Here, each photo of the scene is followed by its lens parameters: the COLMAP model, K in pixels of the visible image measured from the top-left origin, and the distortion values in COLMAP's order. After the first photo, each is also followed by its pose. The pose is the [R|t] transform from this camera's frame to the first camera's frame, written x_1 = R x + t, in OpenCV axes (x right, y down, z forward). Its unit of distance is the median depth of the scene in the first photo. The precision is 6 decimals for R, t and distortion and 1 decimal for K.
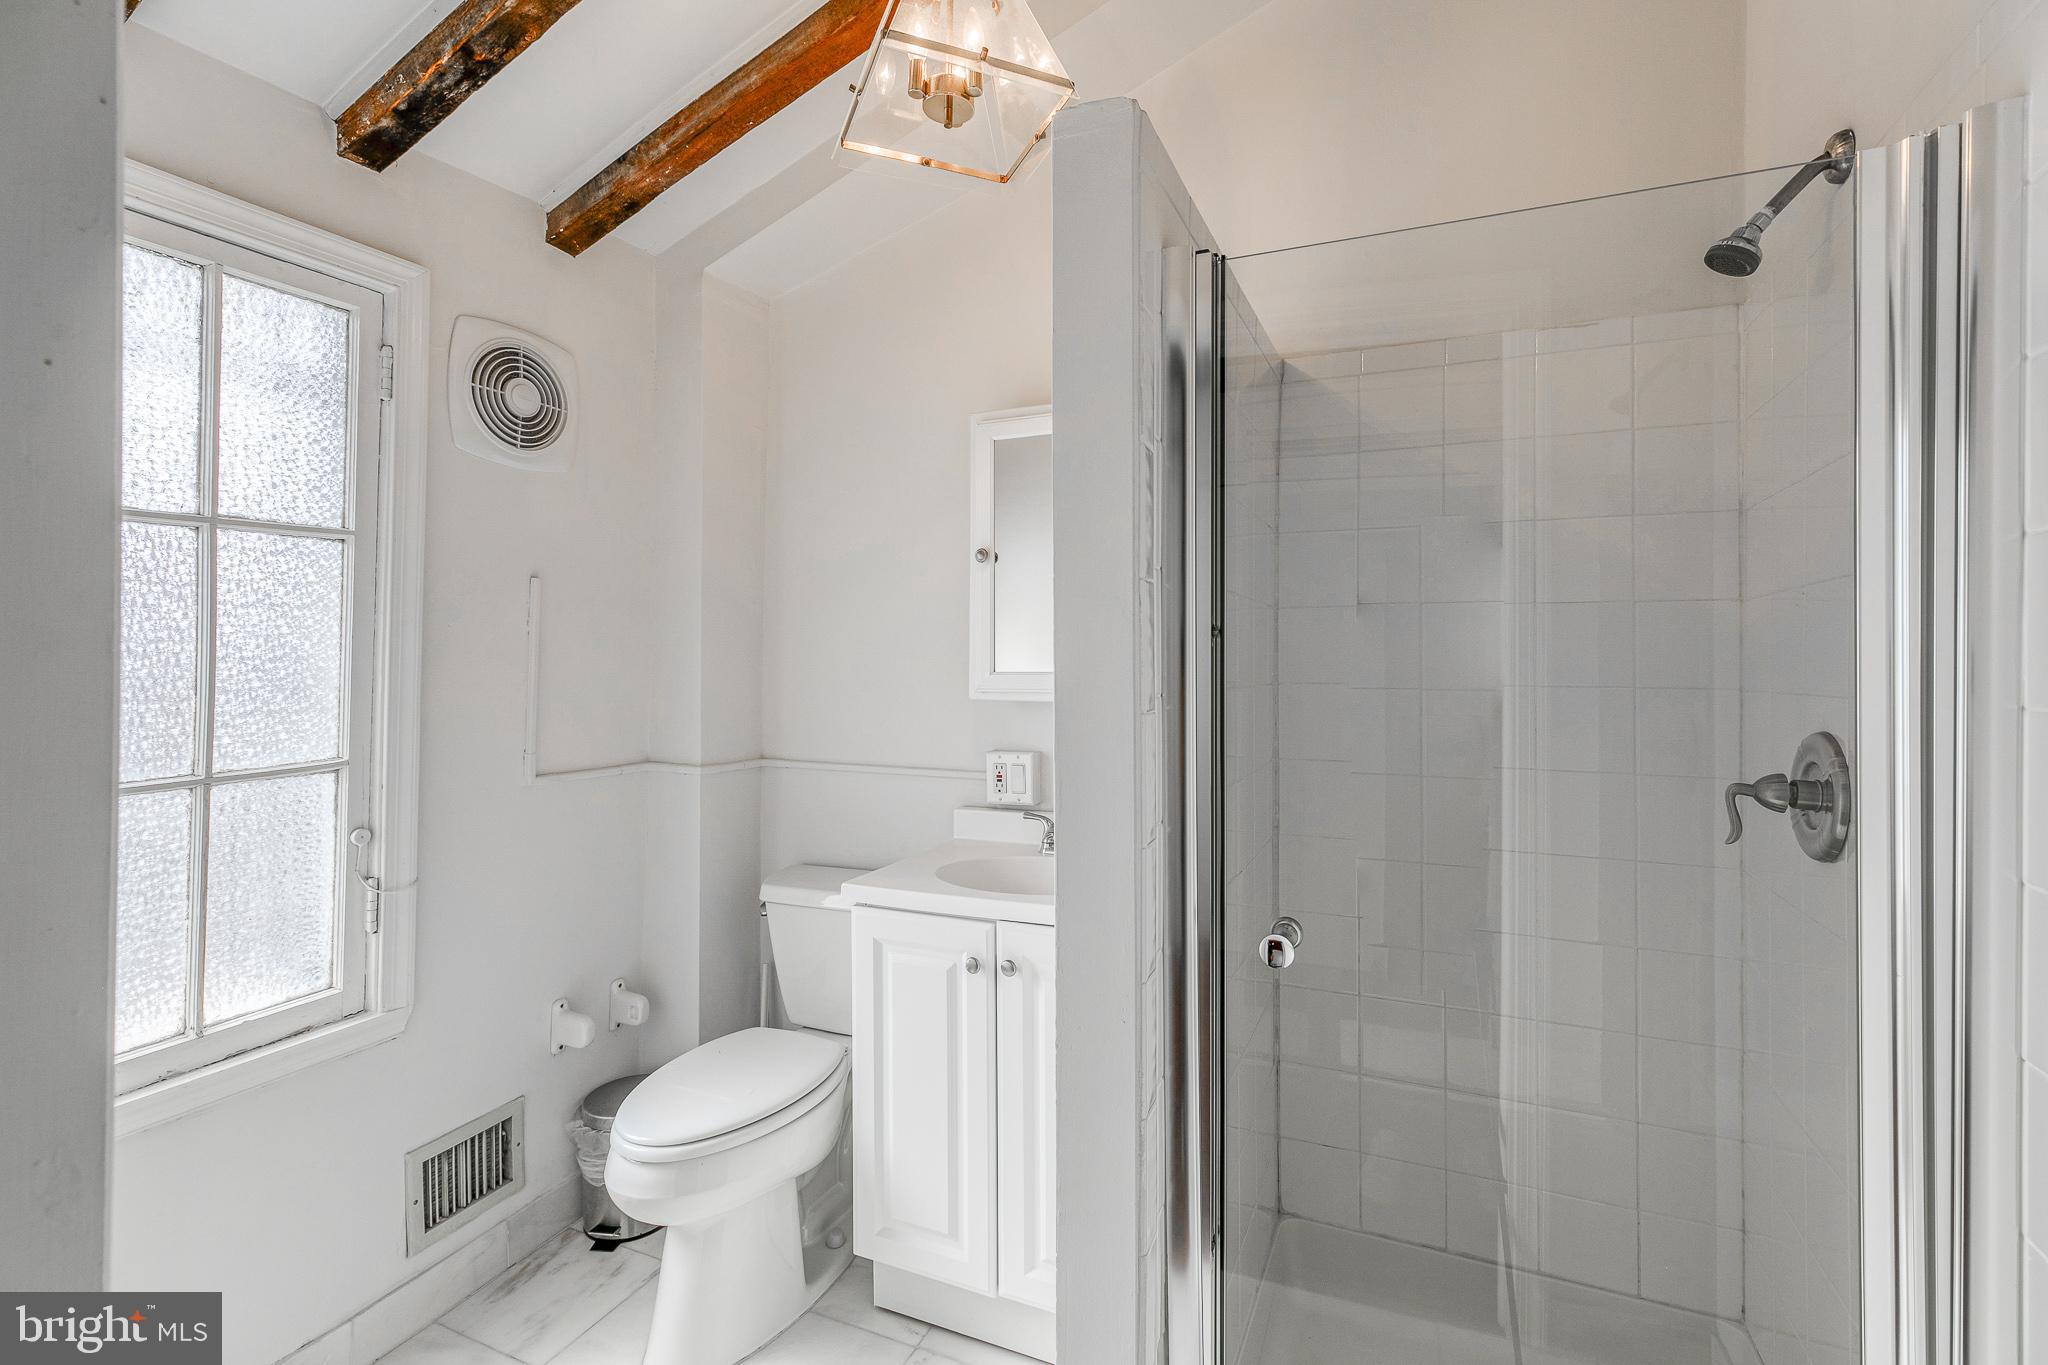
lens RADIAL K [[919.1, 0, 1067.1], [0, 919.1, 670.5], [0, 0, 1]] dist [0.003899, 0.000116]
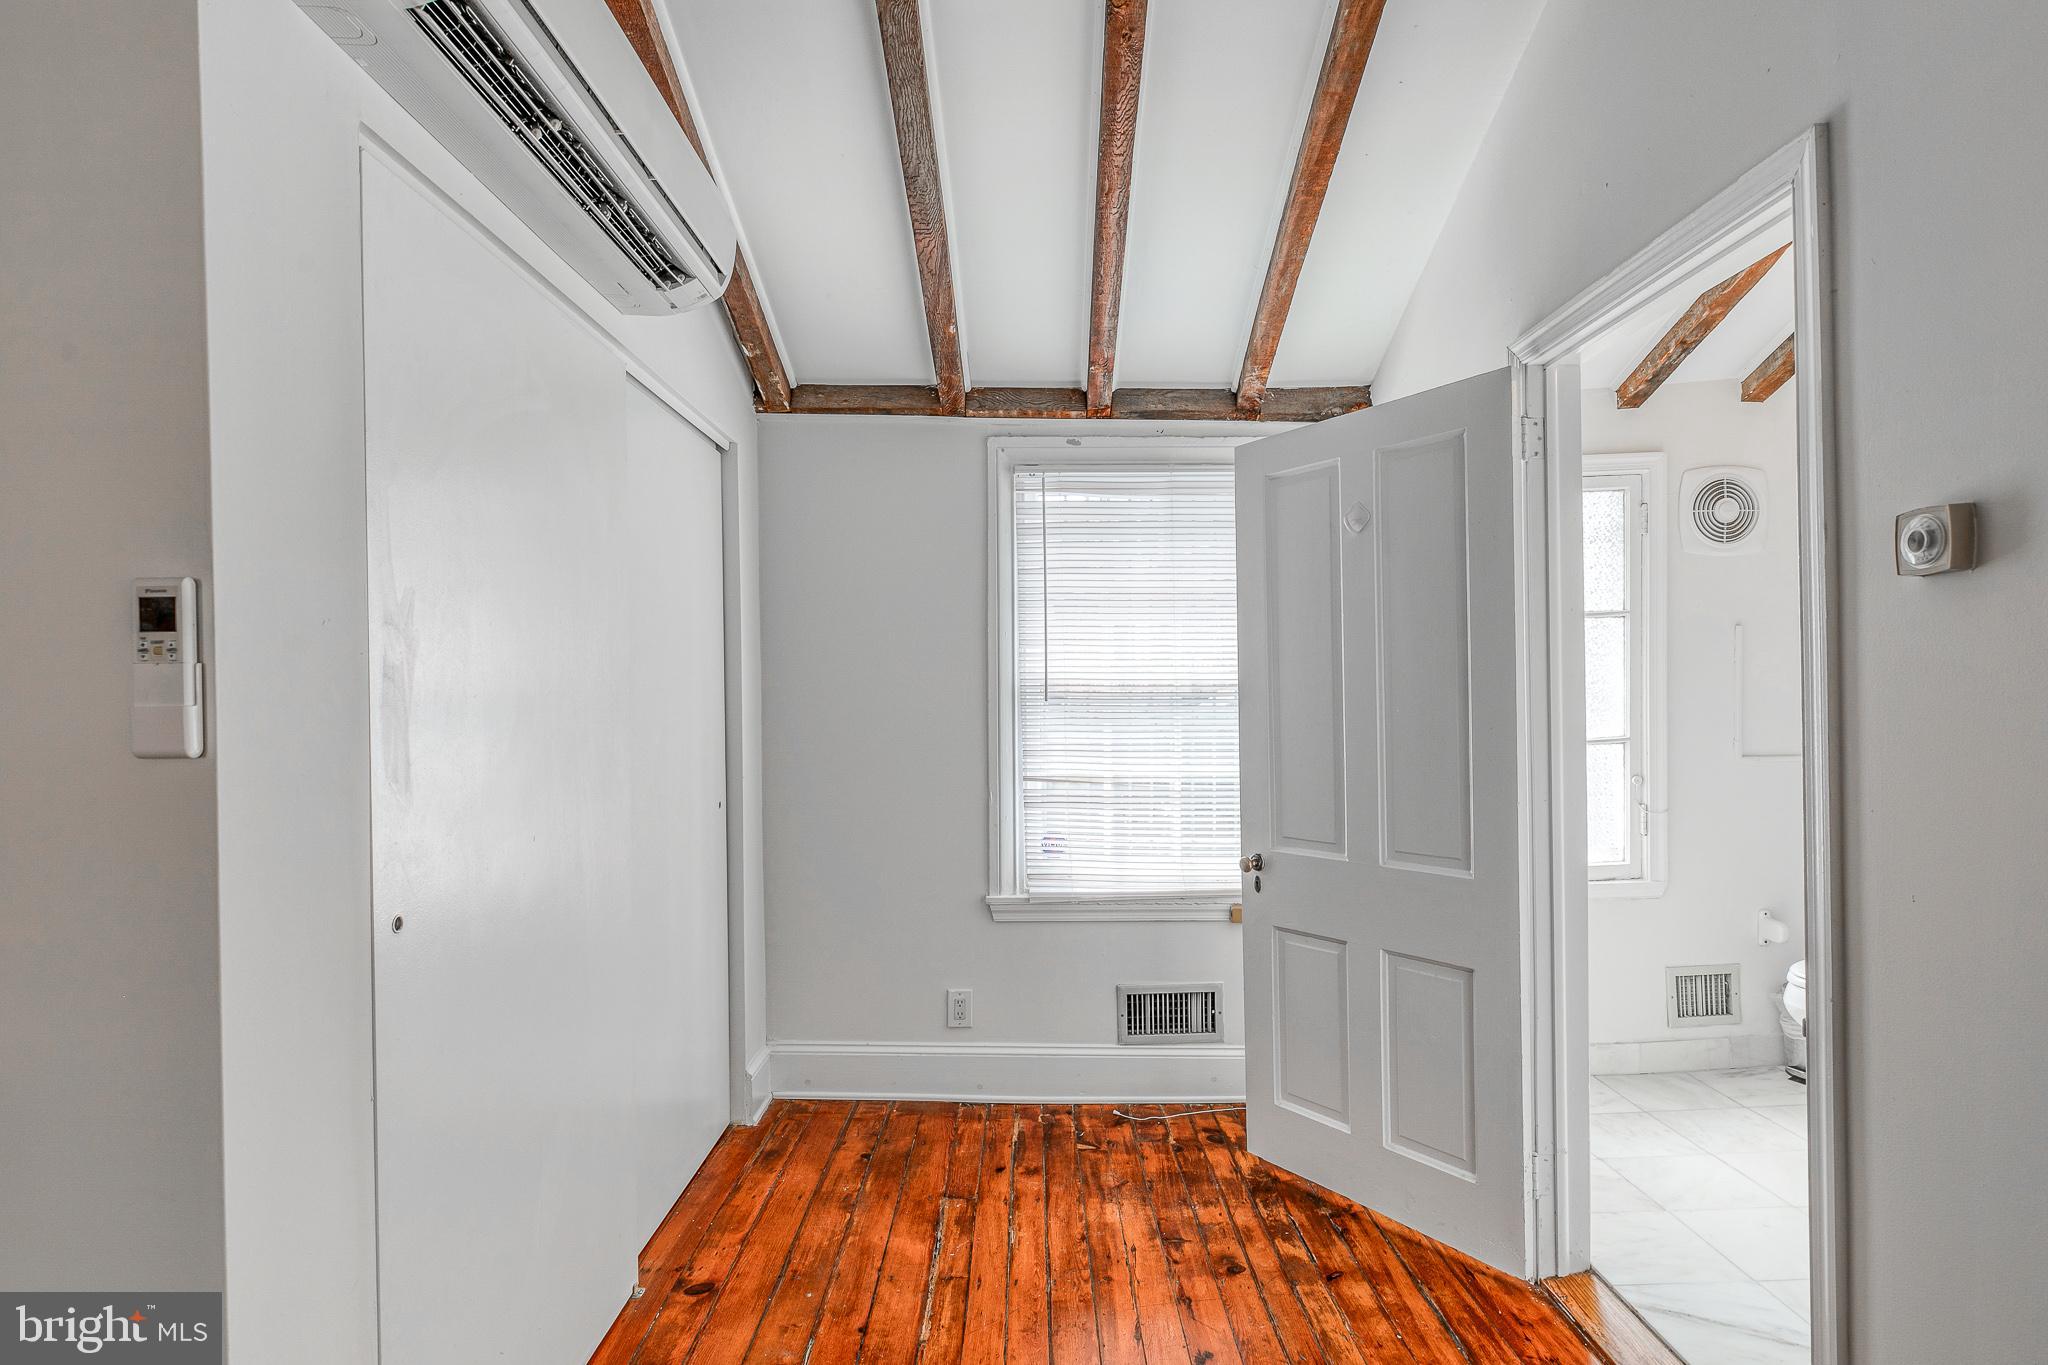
lens RADIAL K [[1032.6, 0, 1024.0], [0, 1032.6, 682.5], [0, 0, 1]] dist [0.001684, 0.000652]
pose [[0.384472, -0.024902, -0.922801, 0.603112], [0.010226, 0.999690, -0.022717, 0.021954], [0.923080, -0.000703, 0.384608, -0.830295]]
